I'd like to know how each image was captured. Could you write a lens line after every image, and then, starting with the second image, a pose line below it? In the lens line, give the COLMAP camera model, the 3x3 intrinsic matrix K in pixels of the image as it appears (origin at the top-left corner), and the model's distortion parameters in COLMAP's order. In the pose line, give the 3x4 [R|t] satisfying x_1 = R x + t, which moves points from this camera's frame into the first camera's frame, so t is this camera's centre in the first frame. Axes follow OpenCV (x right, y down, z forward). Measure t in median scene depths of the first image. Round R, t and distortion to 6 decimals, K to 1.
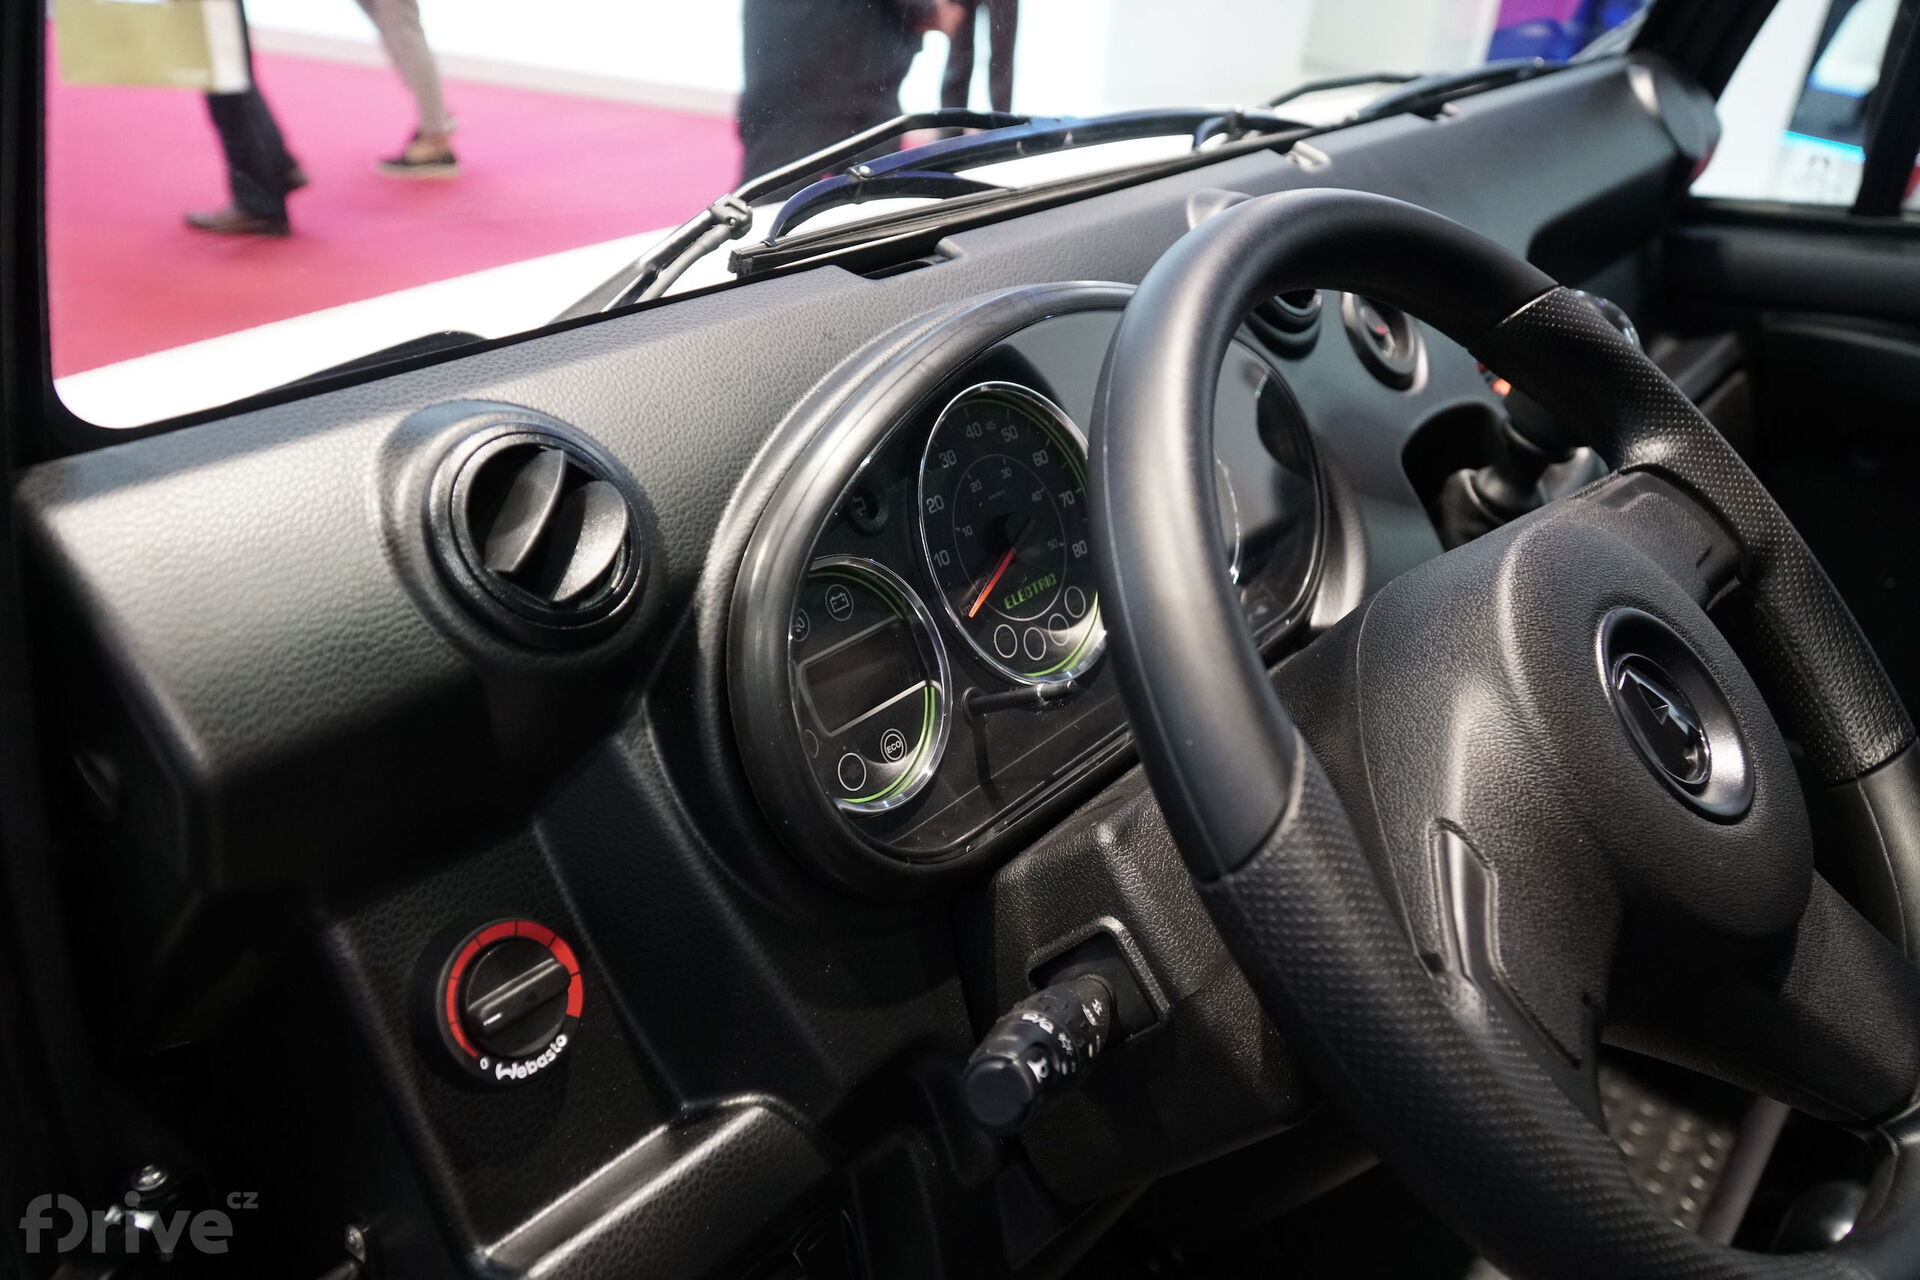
lens RADIAL K [[1591.9, 0, 959.2], [0, 1591.9, 635.6], [0, 0, 1]] dist [0.021992, 0.002764]
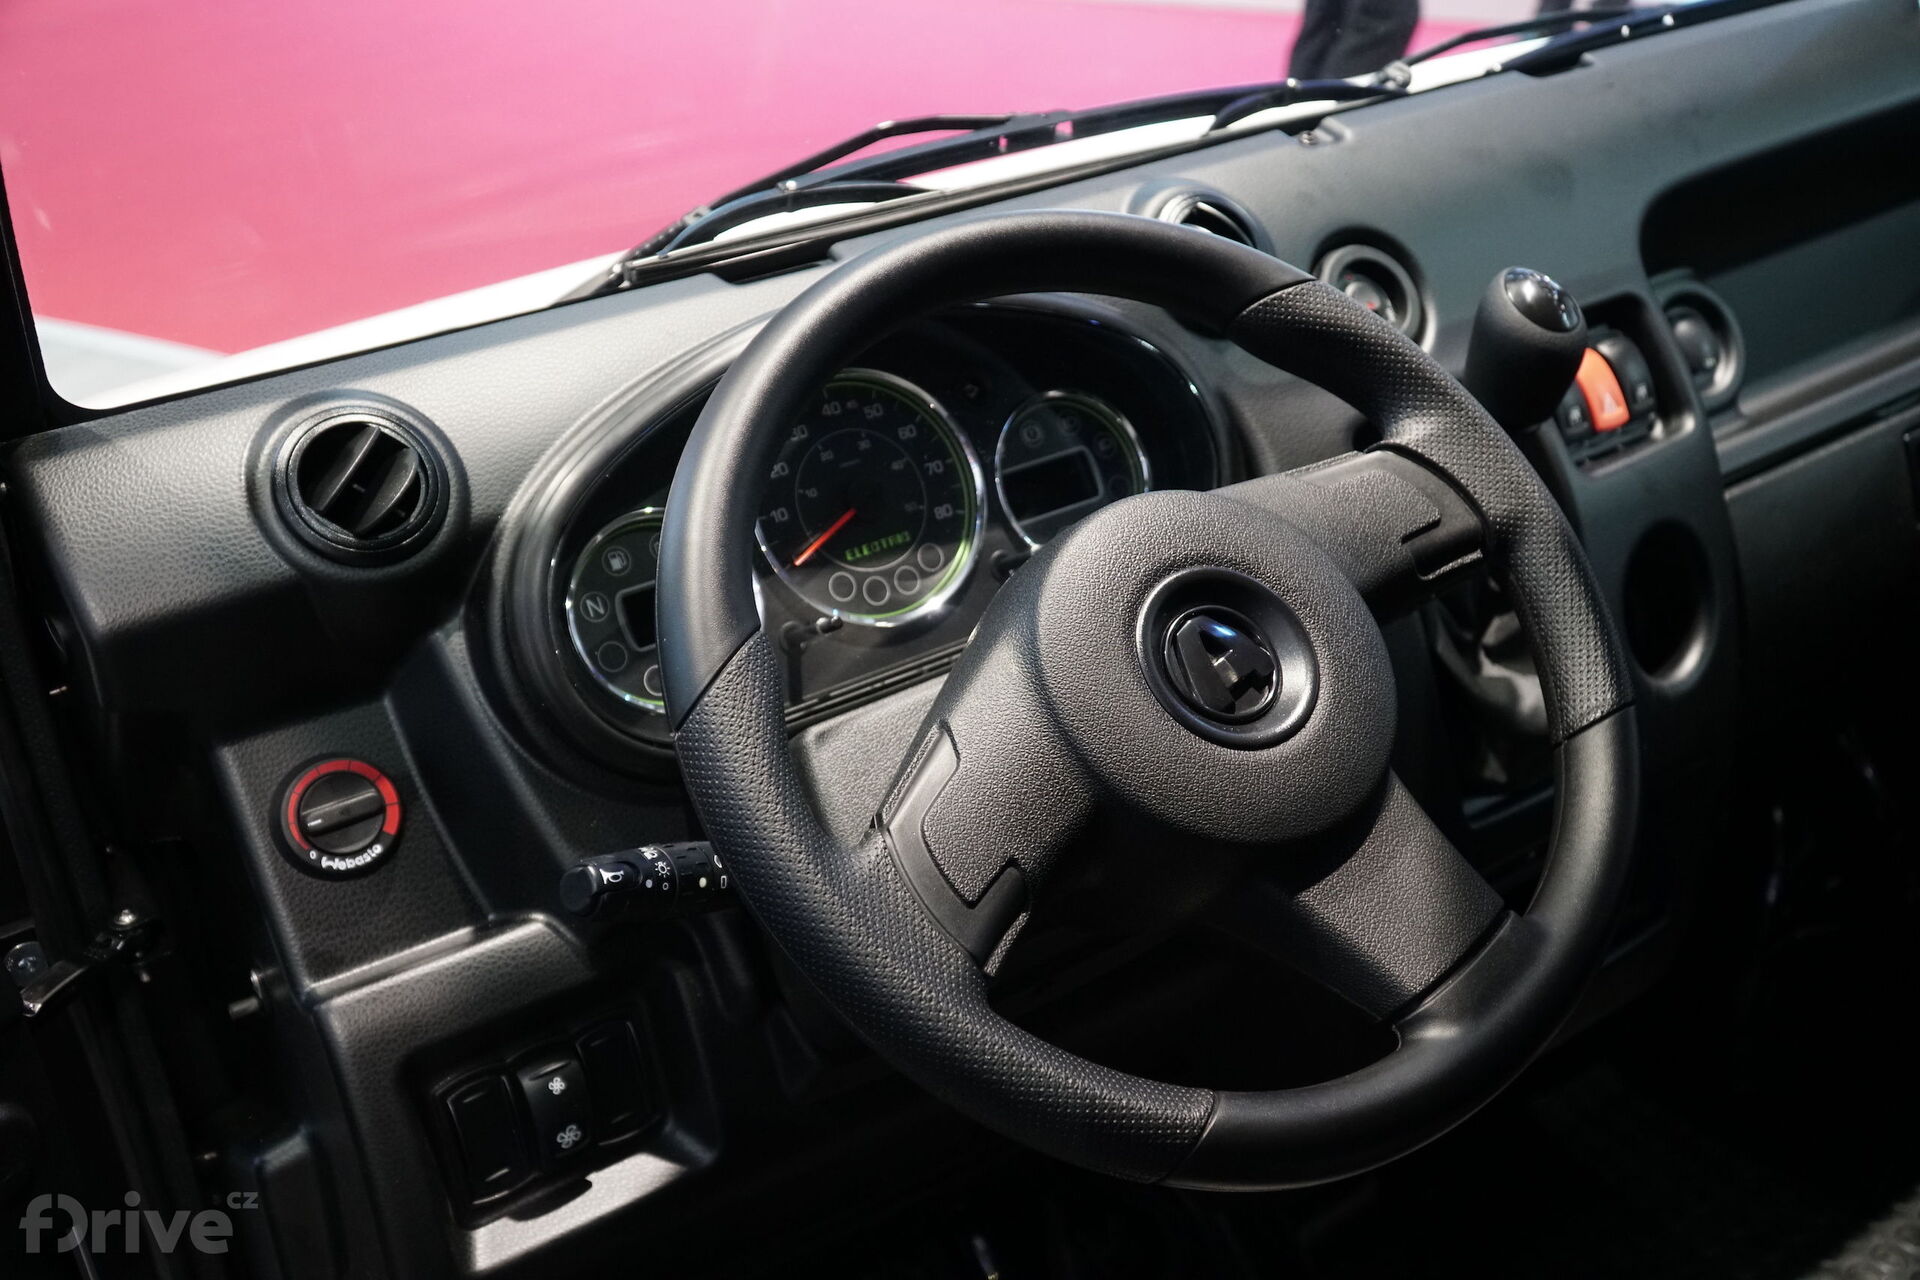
lens RADIAL K [[1936.5, 0, 961.8], [0, 1936.5, 620.1], [0, 0, 1]] dist [0.065571, 0.000000]
pose [[0.943828, 0.040446, -0.327952, 0.733493], [-0.042112, 0.999111, 0.002023, 0.027028], [0.327743, 0.011901, 0.944692, -0.416414]]
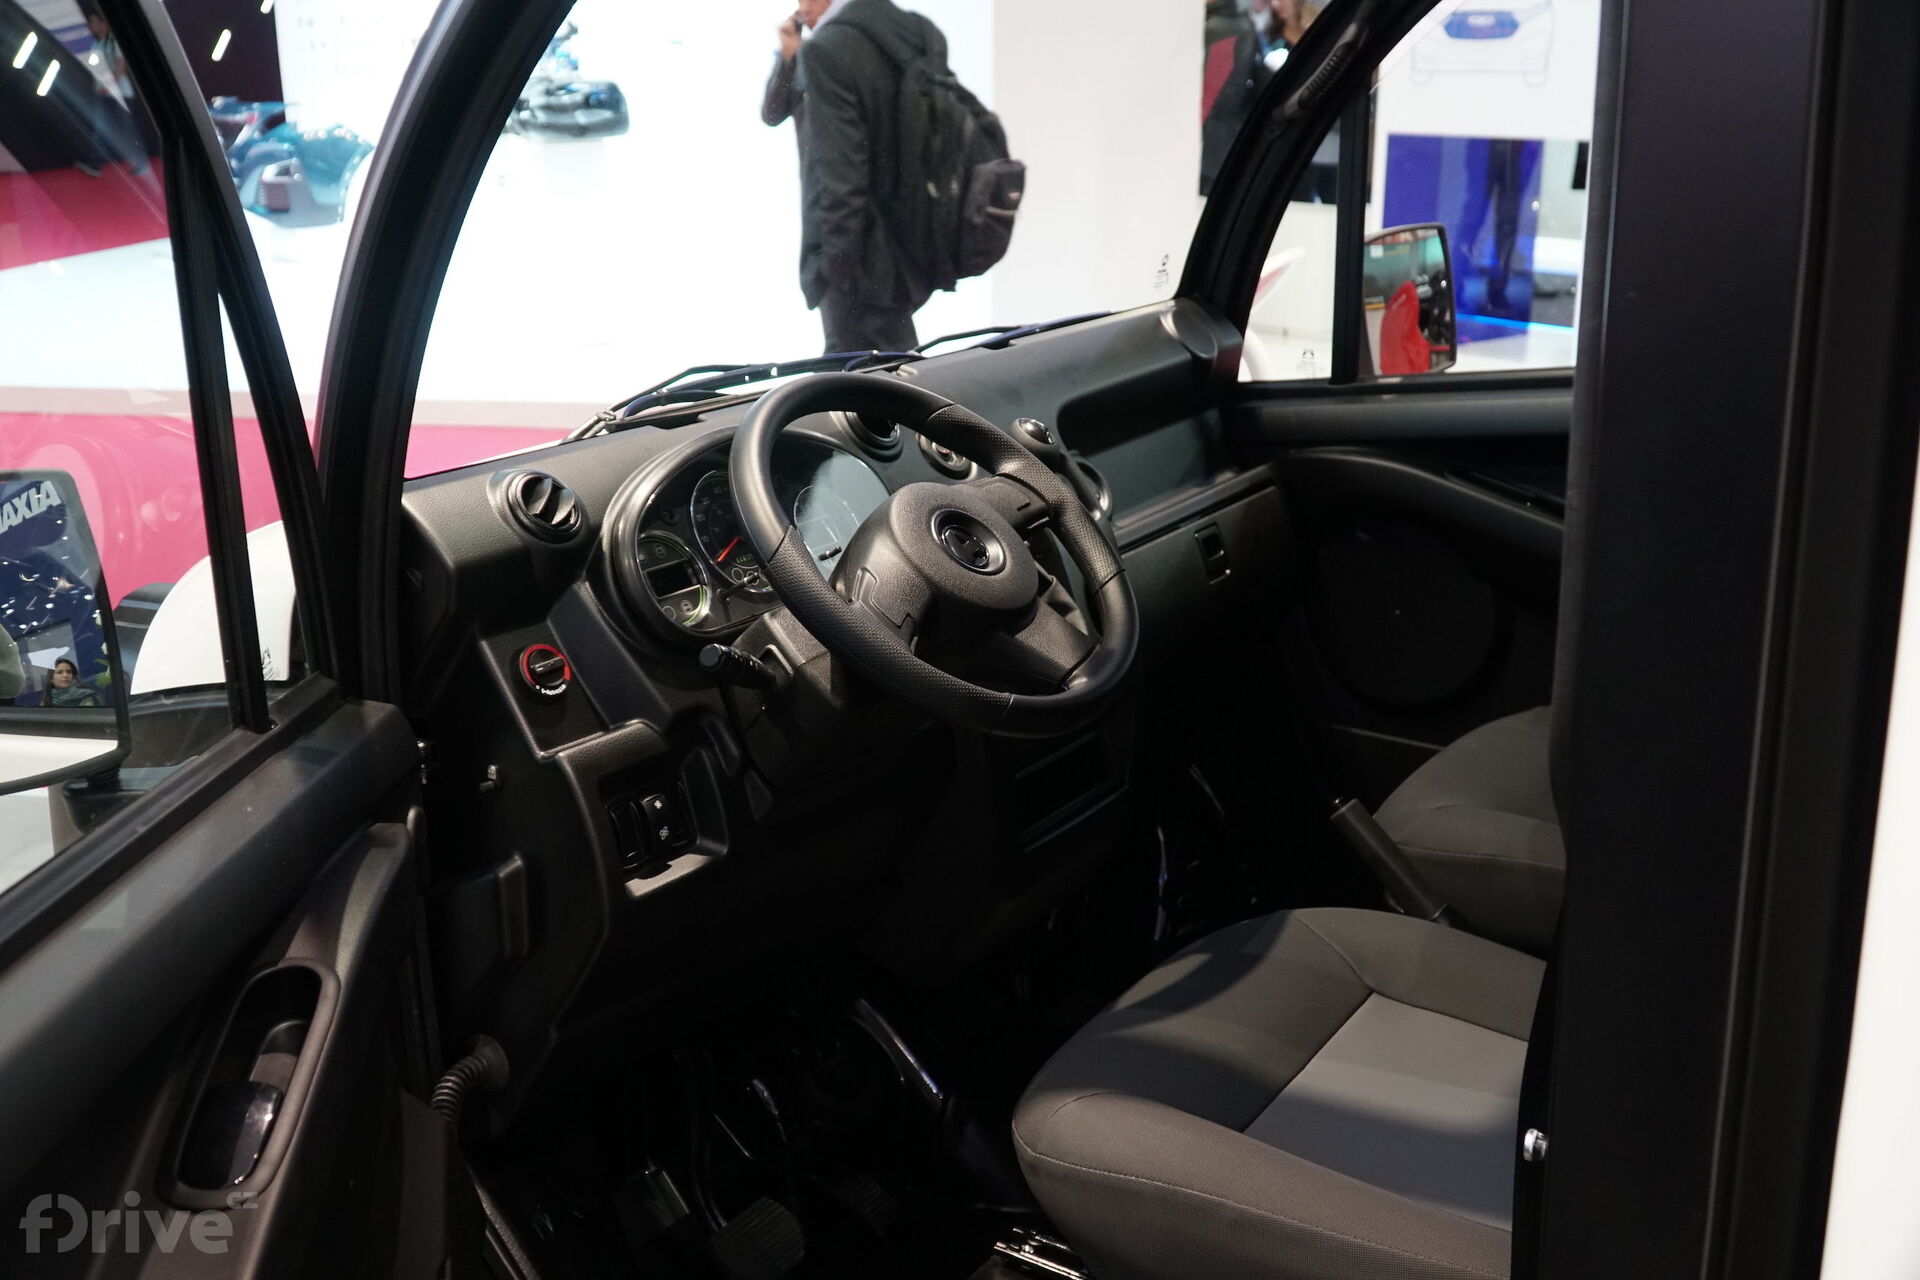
lens RADIAL K [[1936.5, 0, 969.9], [0, 1936.5, 640.3], [0, 0, 1]] dist [0.065571, 0.000000]
pose [[0.994105, -0.103768, 0.031422, 0.332083], [0.107926, 0.974764, -0.195418, 0.852084], [-0.010351, 0.197657, 0.980217, -2.179563]]
